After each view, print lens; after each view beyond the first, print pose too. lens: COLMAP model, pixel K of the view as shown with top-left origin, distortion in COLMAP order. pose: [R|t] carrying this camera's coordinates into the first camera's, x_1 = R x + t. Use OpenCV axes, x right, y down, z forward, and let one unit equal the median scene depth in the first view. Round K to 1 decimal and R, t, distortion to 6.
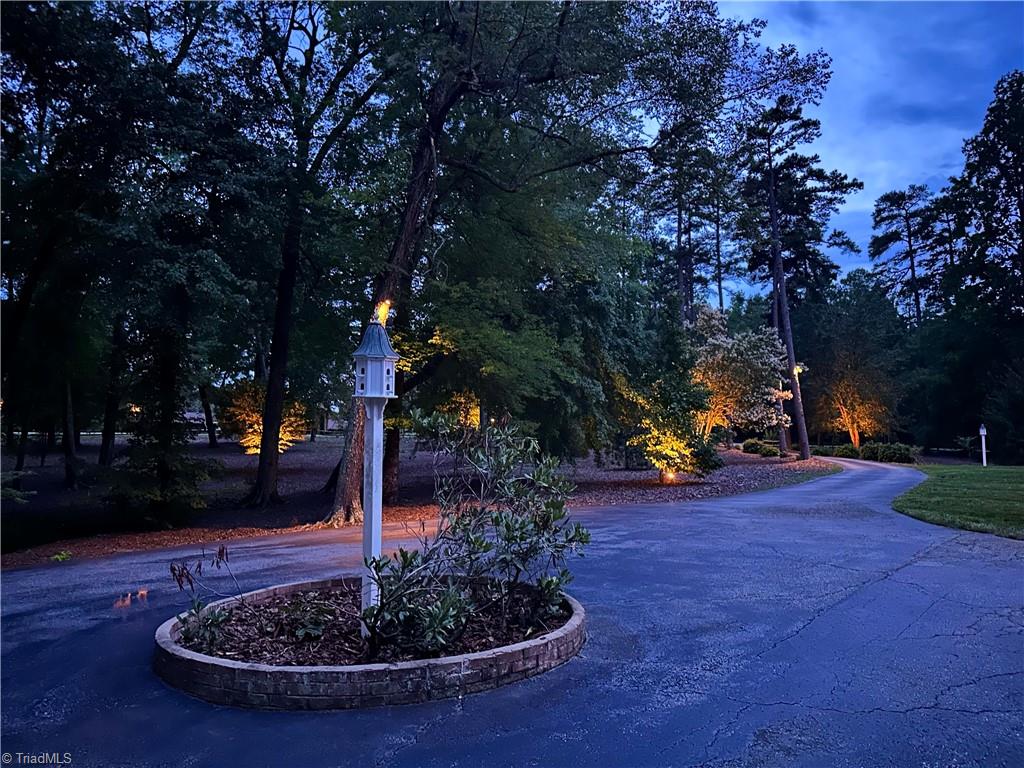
lens RADIAL K [[721.4, 0, 513.2], [0, 721.4, 384.7], [0, 0, 1]] dist [0.003308, -0.018733]
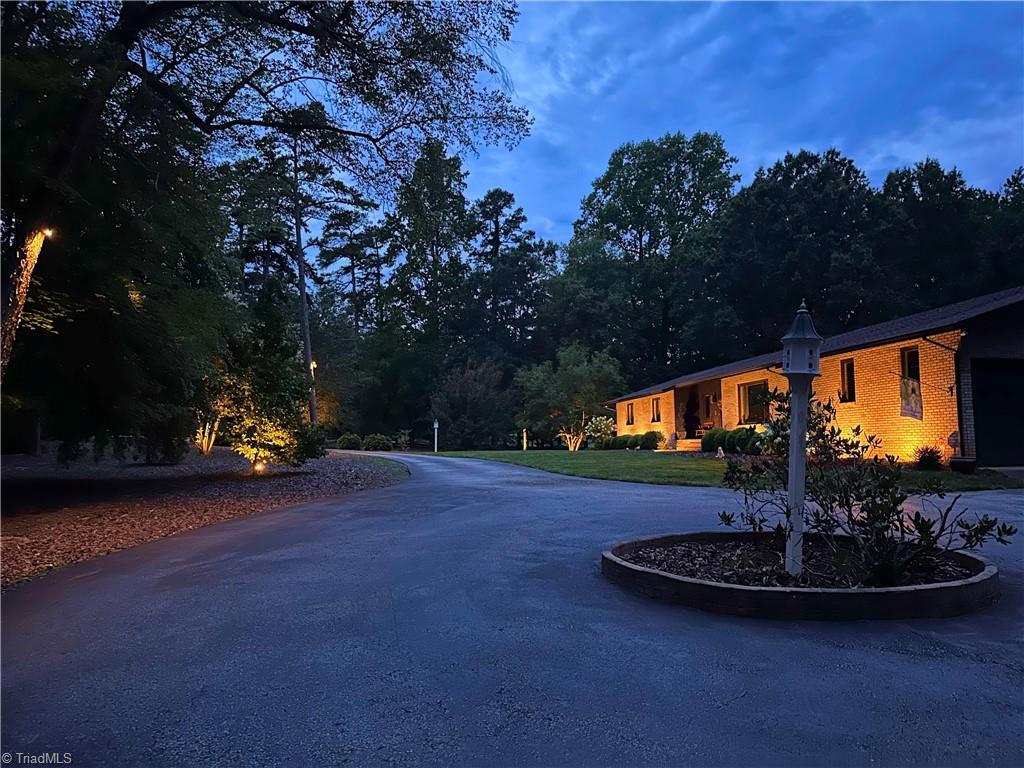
lens RADIAL K [[721.4, 0, 512.5], [0, 721.4, 387.1], [0, 0, 1]] dist [0.003308, -0.018733]
pose [[0.630565, 0.049656, 0.774547, -0.169589], [-0.055667, 0.998275, -0.018680, 0.010867], [-0.774138, -0.031338, 0.632241, 0.075310]]
